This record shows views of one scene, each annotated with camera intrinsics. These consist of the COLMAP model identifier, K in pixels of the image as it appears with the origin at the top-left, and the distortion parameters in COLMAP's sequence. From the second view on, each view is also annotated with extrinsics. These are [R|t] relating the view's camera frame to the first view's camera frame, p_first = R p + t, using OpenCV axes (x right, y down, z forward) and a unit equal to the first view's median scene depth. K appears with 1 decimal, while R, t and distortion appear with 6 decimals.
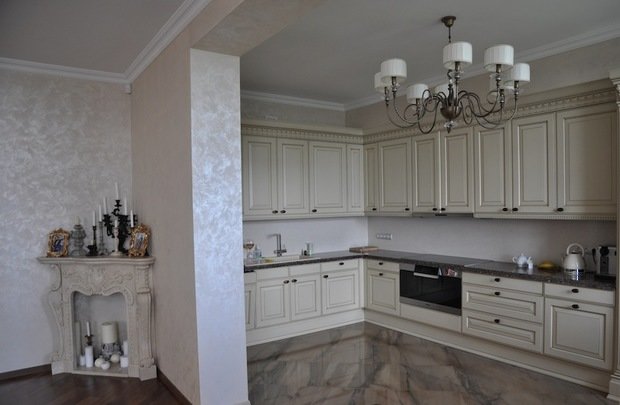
lens RADIAL K [[466.1, 0, 311.8], [0, 466.1, 223.7], [0, 0, 1]] dist [-0.054586, -0.001470]
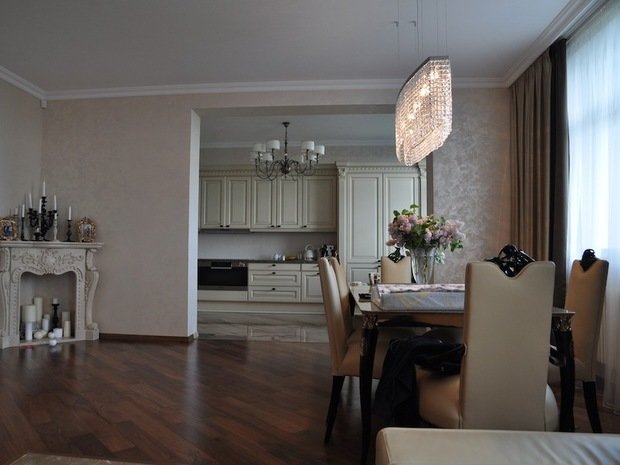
lens RADIAL K [[433.7, 0, 310.2], [0, 433.7, 233.3], [0, 0, 1]] dist [0.004243, -0.002048]
pose [[0.679635, 0.045888, 0.732114, -0.719506], [0.006194, 0.997647, -0.068281, 0.113391], [-0.733525, 0.050941, 0.677751, -0.229723]]
